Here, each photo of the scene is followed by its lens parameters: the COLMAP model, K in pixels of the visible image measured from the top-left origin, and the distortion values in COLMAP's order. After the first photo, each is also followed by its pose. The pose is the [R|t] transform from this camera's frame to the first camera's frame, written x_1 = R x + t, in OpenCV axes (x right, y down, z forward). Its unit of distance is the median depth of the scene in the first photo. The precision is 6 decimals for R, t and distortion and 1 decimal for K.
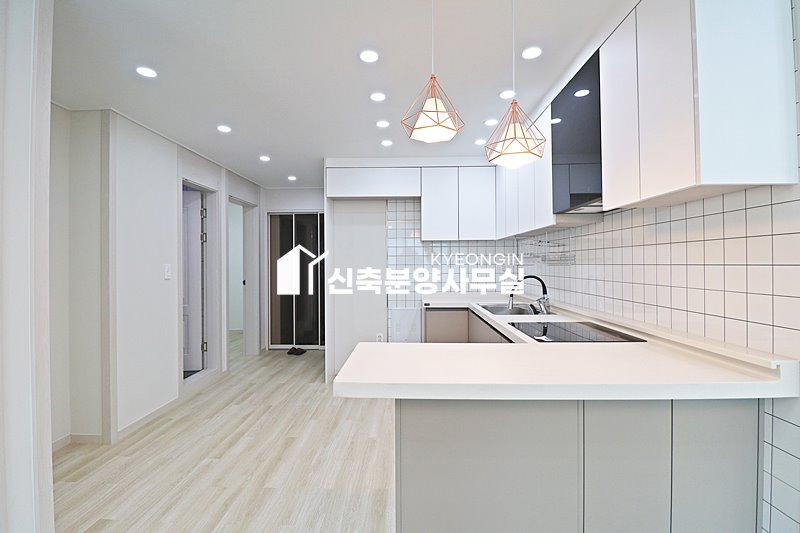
lens RADIAL K [[371.8, 0, 400.9], [0, 371.8, 263.2], [0, 0, 1]] dist [-0.006915, -0.006931]
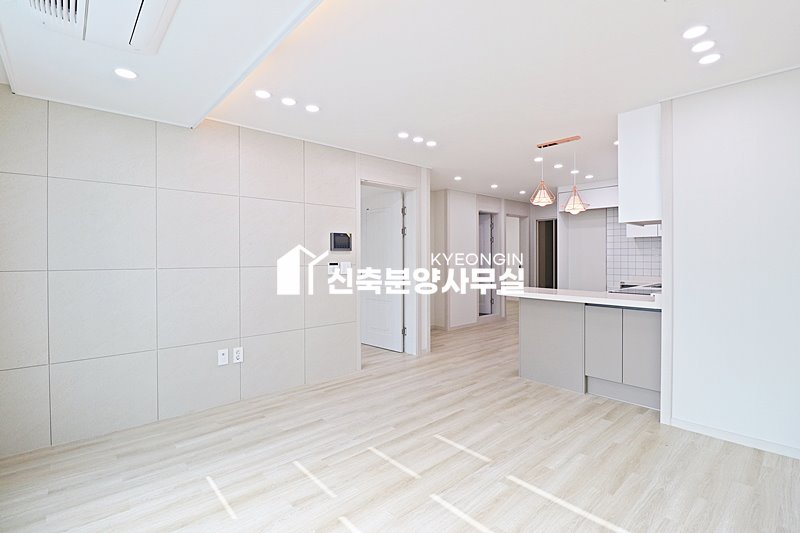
lens RADIAL K [[371.8, 0, 402.1], [0, 371.8, 259.6], [0, 0, 1]] dist [-0.006915, -0.006931]
pose [[0.683945, 0.008977, -0.729479, 0.560947], [0.000091, 0.999923, 0.012391, 0.004014], [0.729534, -0.008541, 0.683891, -0.630485]]
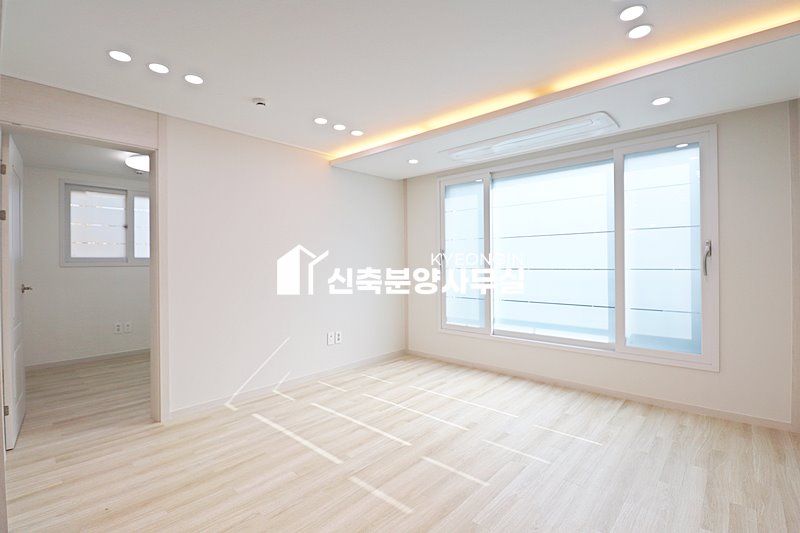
lens RADIAL K [[371.8, 0, 404.6], [0, 371.8, 260.2], [0, 0, 1]] dist [-0.006915, -0.006931]
pose [[-0.758758, 0.015846, 0.651180, -0.272868], [0.013363, 0.999872, -0.008760, 0.015837], [-0.651235, 0.002055, -0.758873, 0.325433]]
